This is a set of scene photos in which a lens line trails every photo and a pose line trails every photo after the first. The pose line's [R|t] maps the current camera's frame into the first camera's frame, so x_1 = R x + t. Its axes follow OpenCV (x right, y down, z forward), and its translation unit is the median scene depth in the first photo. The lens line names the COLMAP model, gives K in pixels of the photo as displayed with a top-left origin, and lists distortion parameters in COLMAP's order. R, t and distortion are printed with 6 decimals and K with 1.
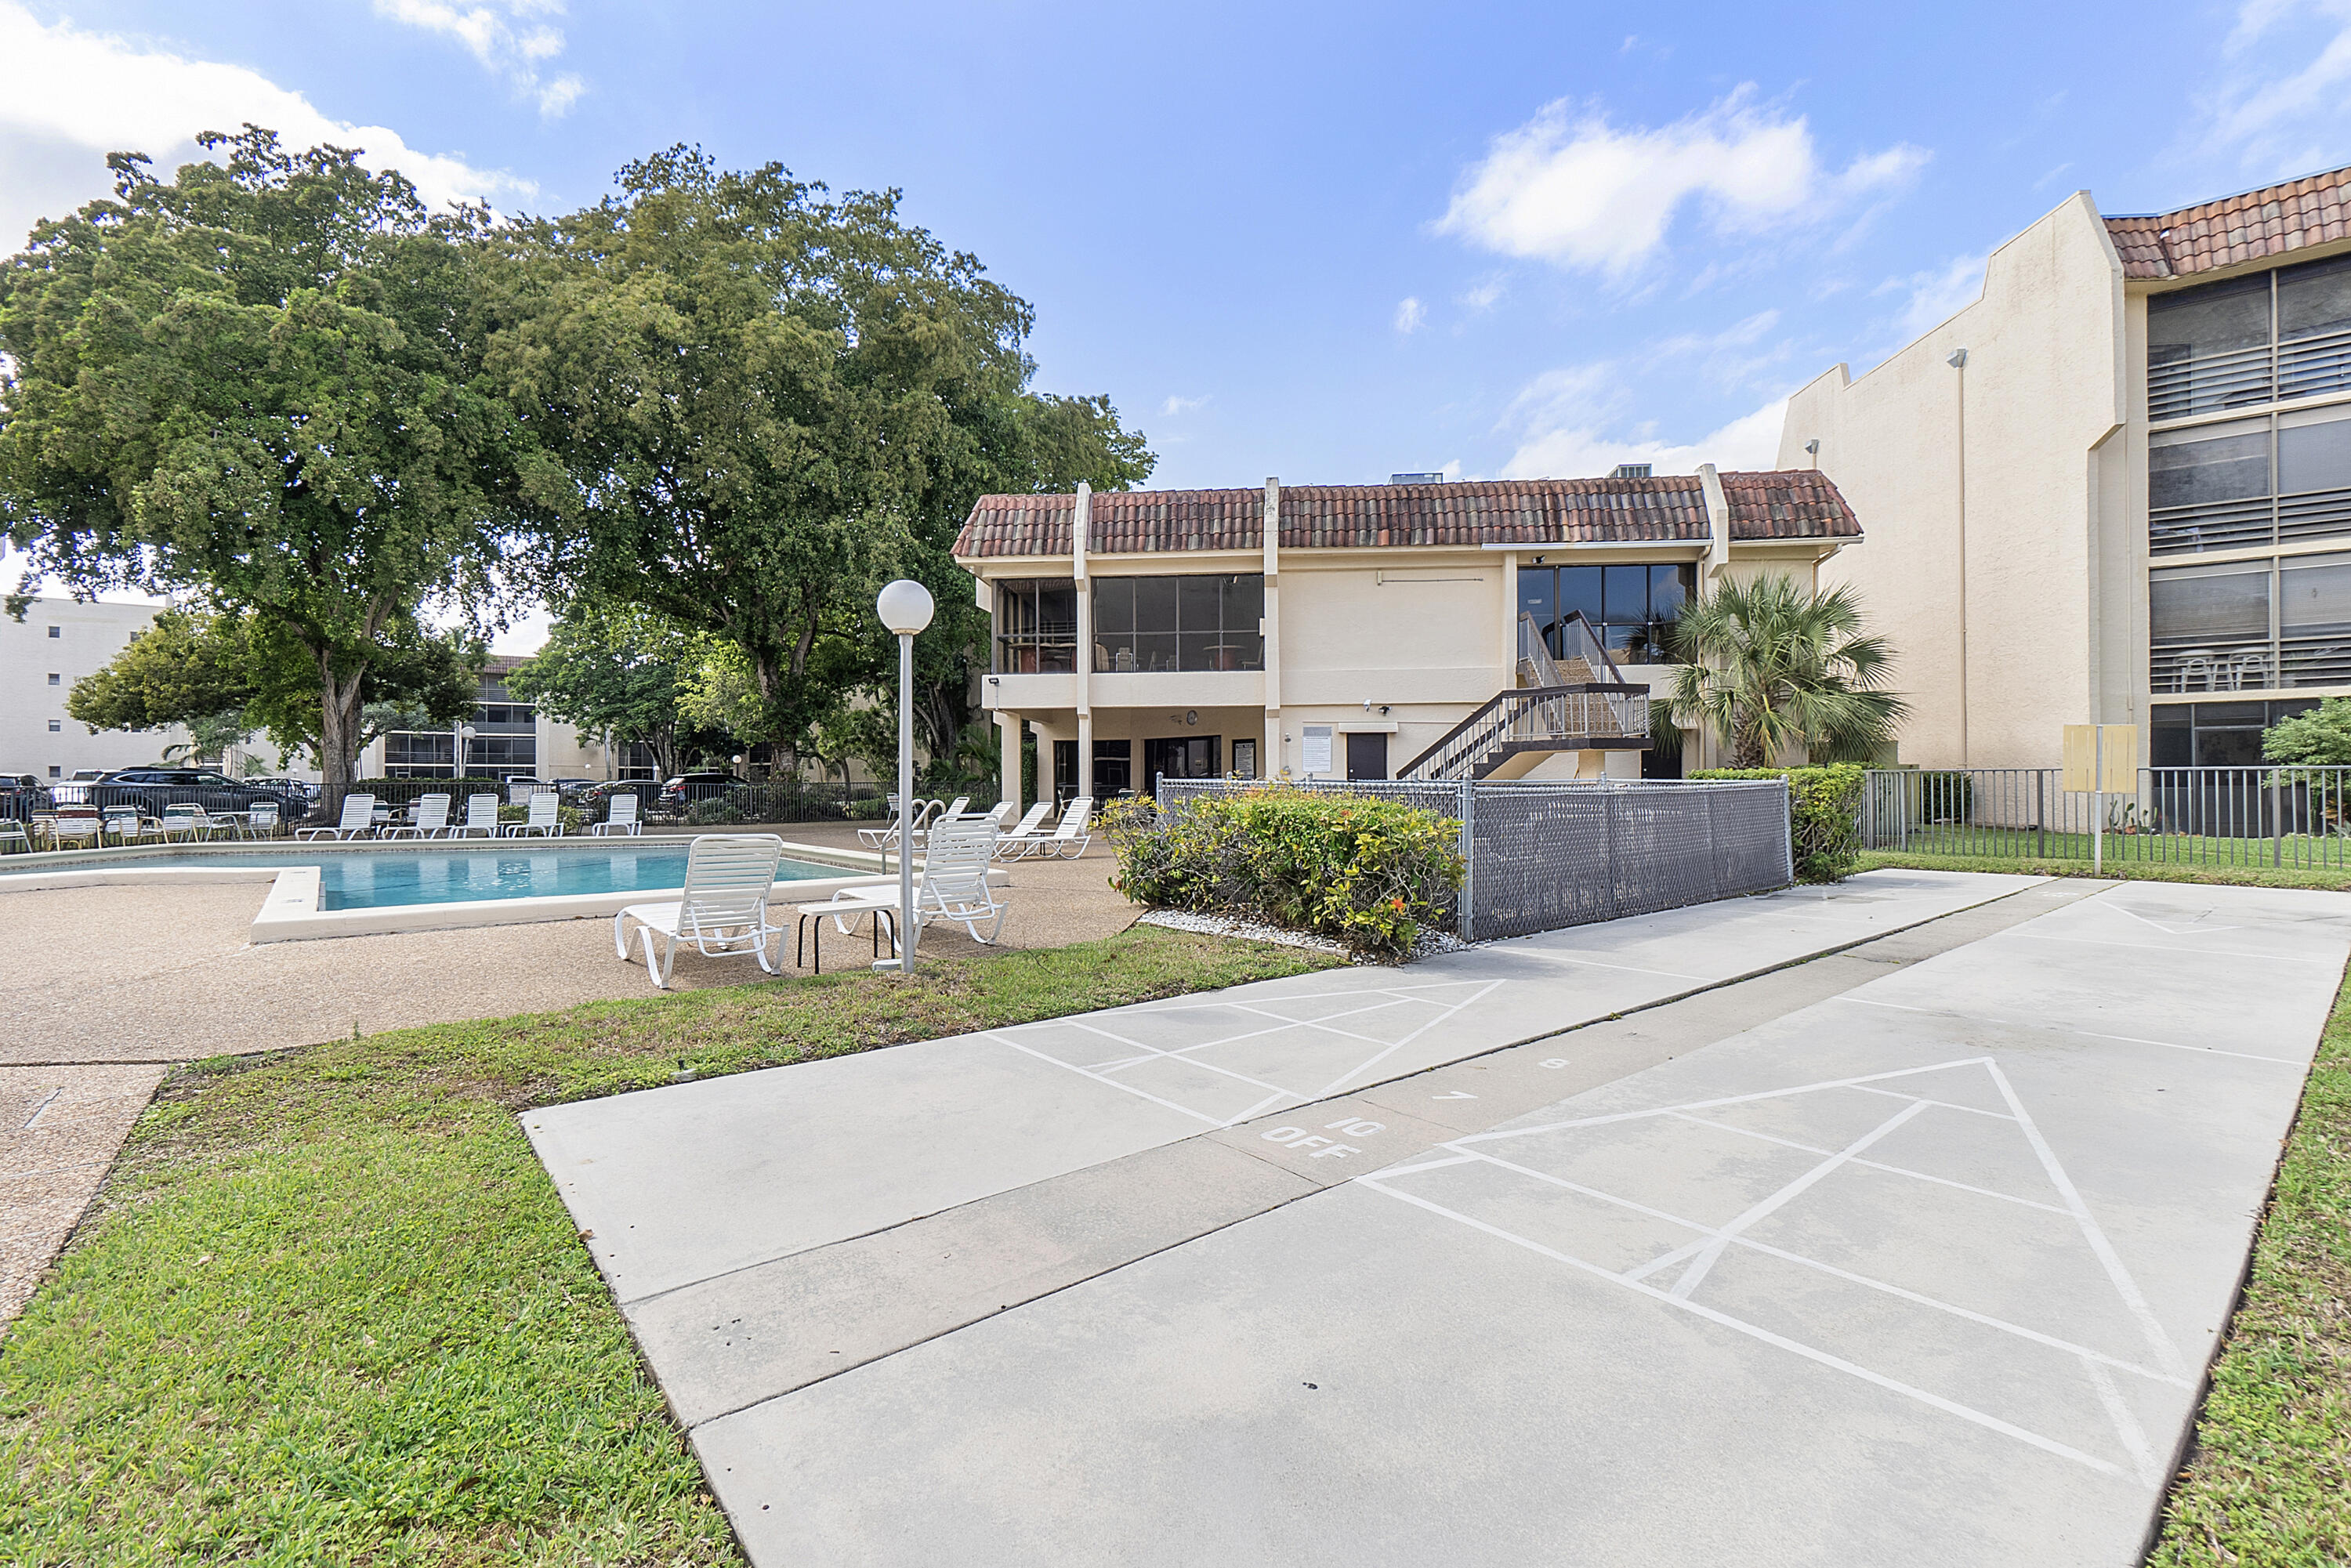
lens RADIAL K [[1013.1, 0, 1175.1], [0, 1013.1, 805.9], [0, 0, 1]] dist [-0.000831, -0.000679]
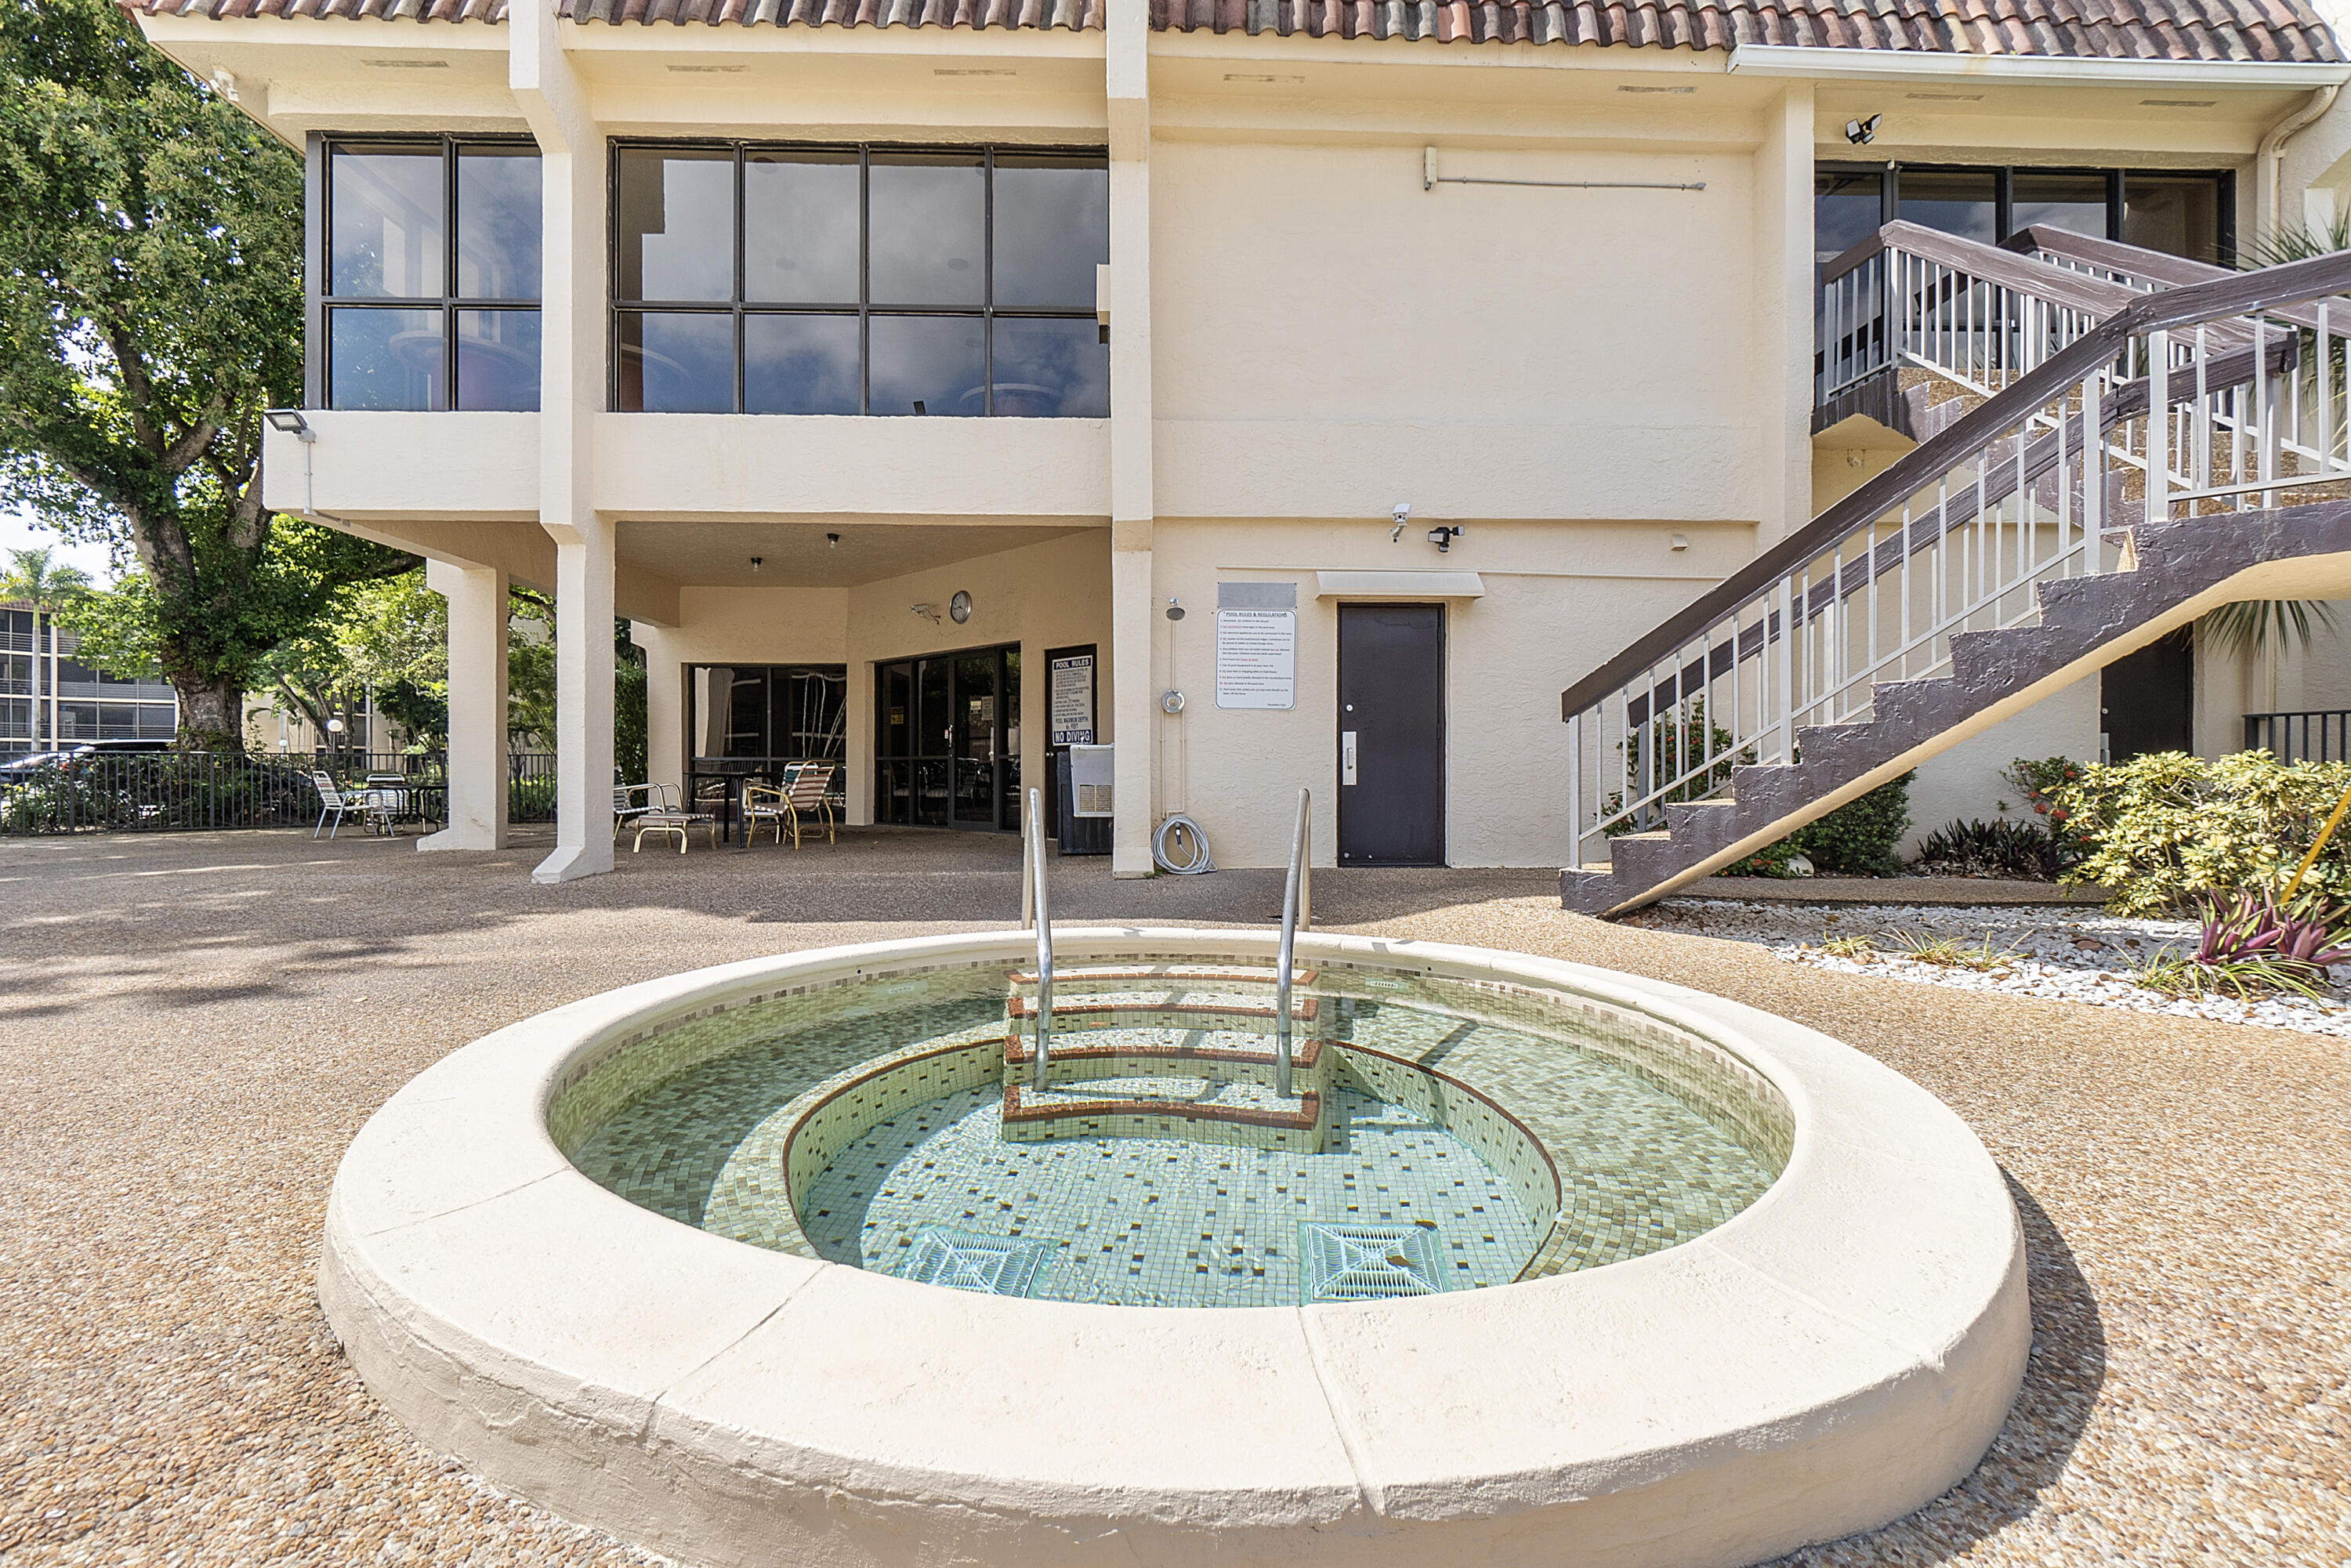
lens RADIAL K [[1000.4, 0, 1174.0], [0, 1000.4, 793.4], [0, 0, 1]] dist [-0.015764, -0.000180]
pose [[0.992568, 0.004875, 0.121593, 0.069714], [-0.004293, 0.999978, -0.005046, -0.002039], [-0.121615, 0.004487, 0.992567, 0.658516]]
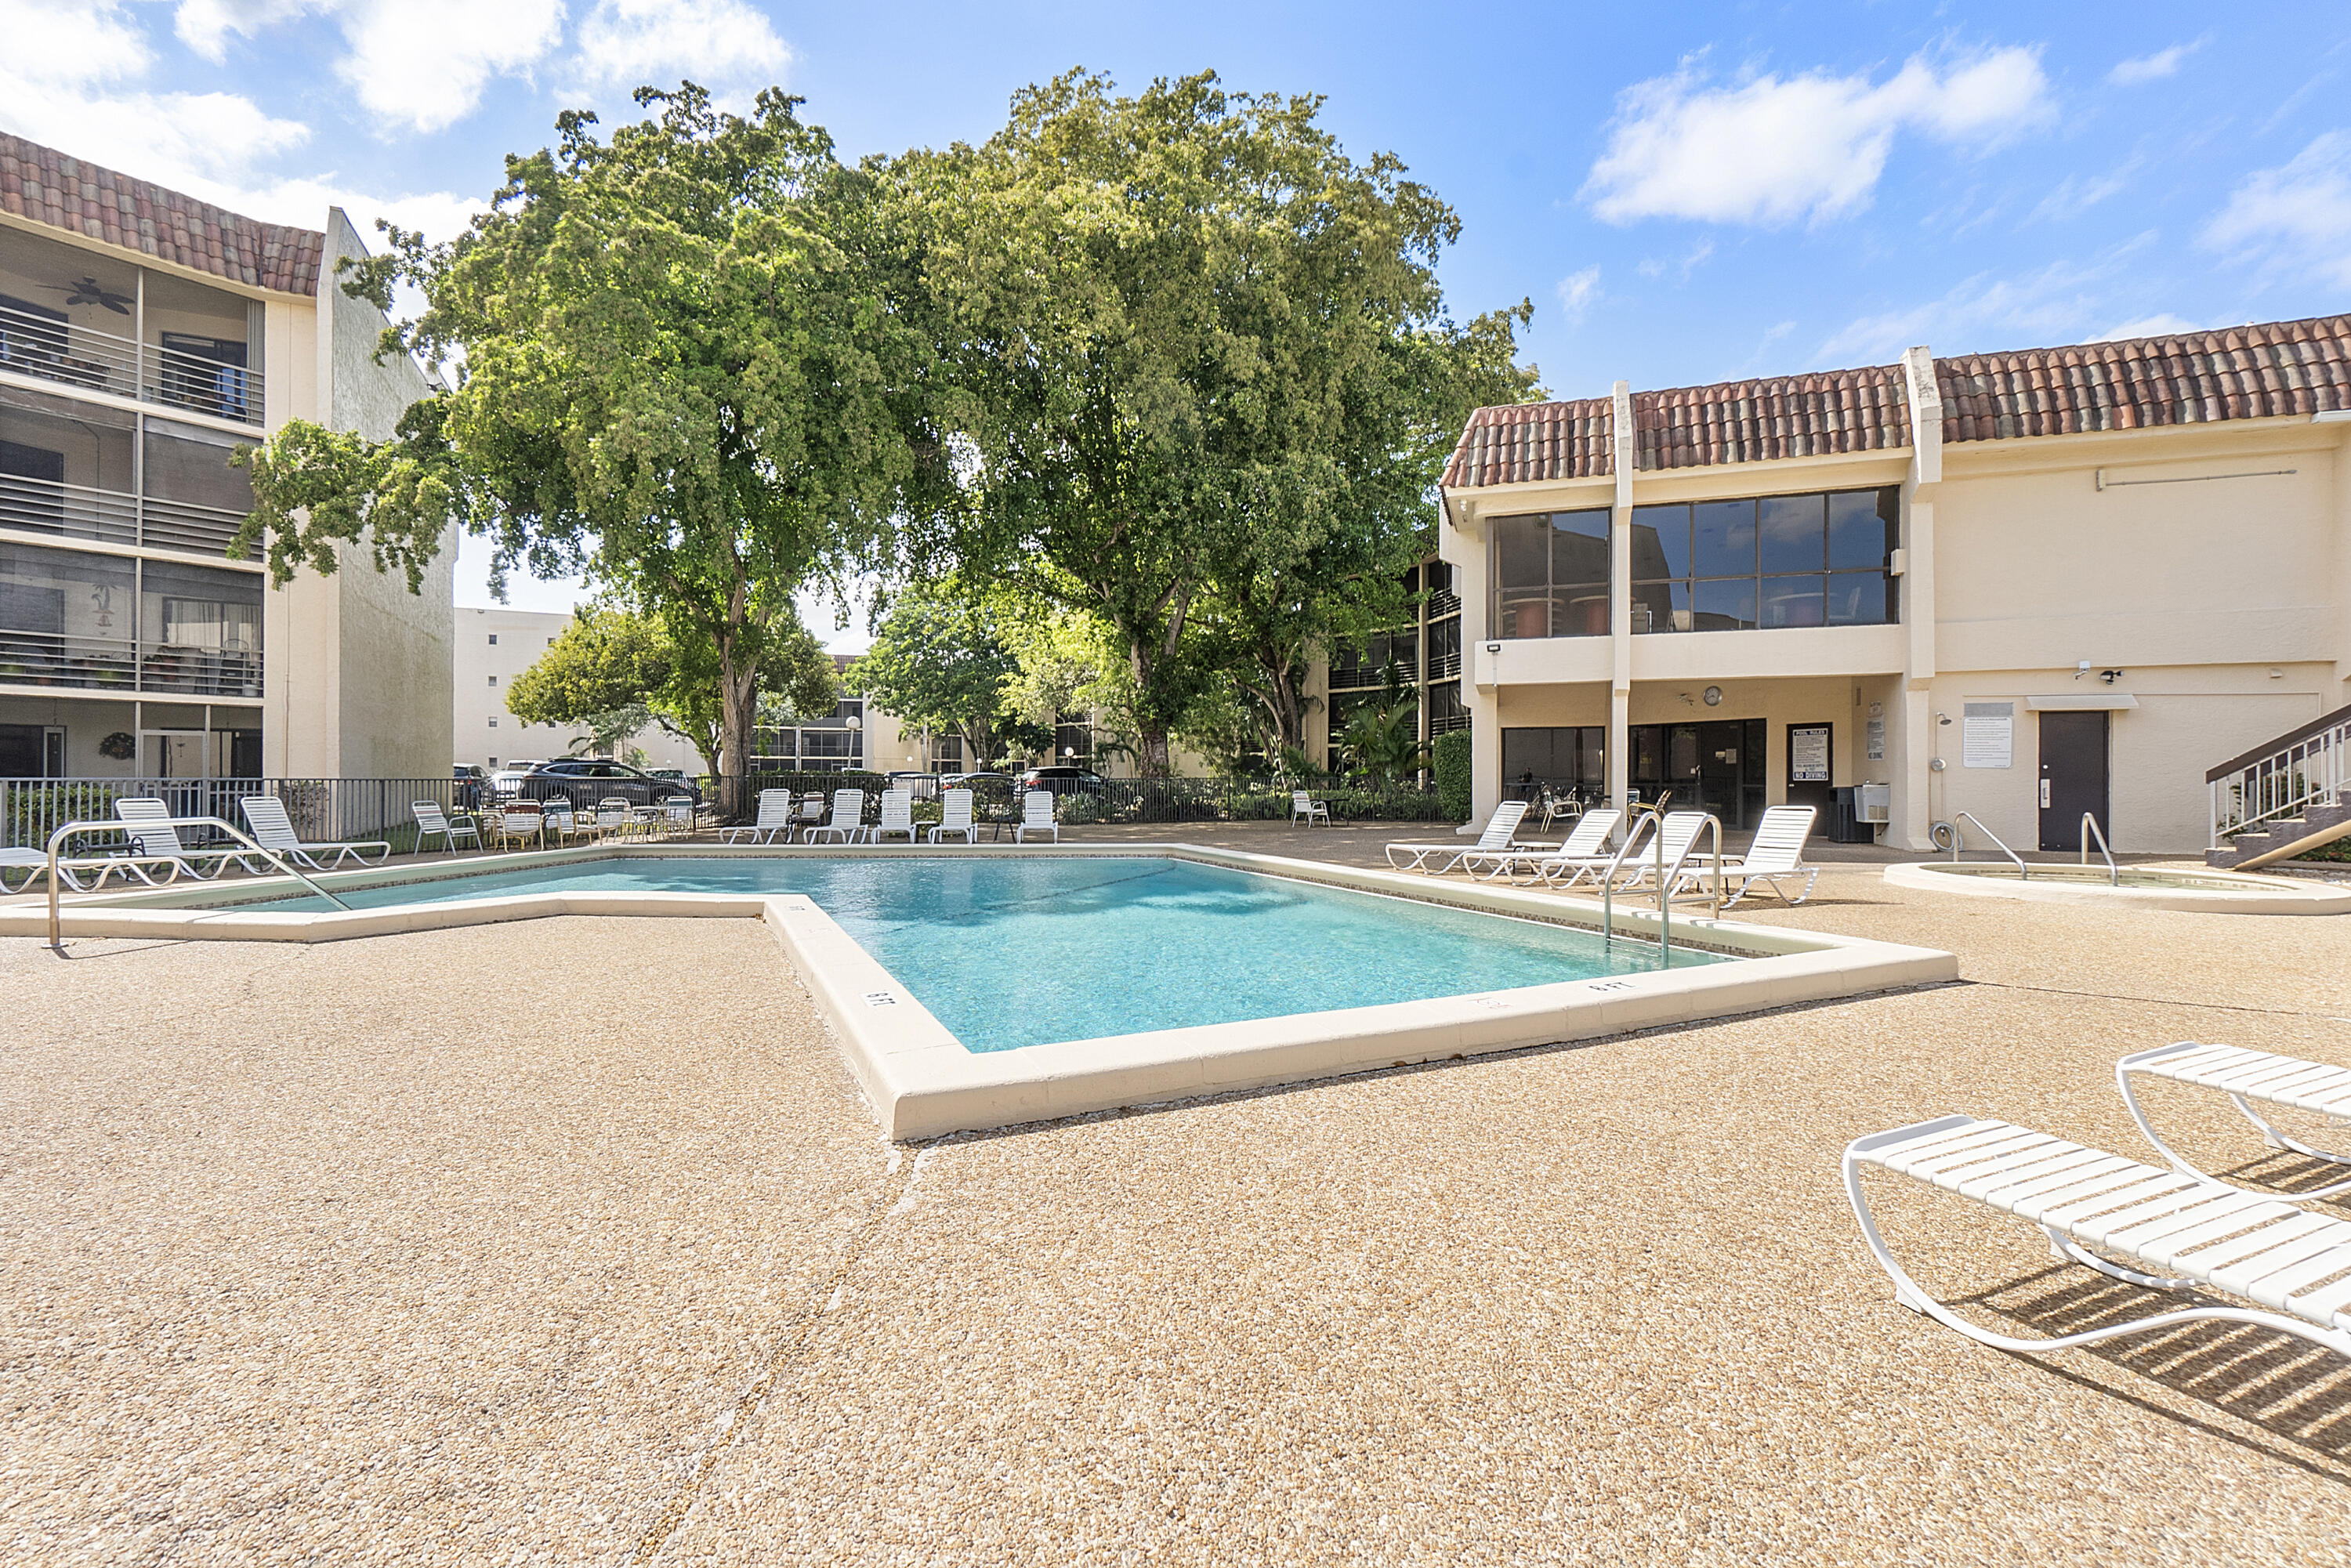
lens RADIAL K [[1012.0, 0, 1175.5], [0, 1012.0, 784.0], [0, 0, 1]] dist [-0.002951, -0.000096]
pose [[0.970796, 0.007814, -0.239780, -0.232077], [-0.011430, 0.999841, -0.013694, -0.007028], [0.239635, 0.016035, 0.970731, 0.202010]]
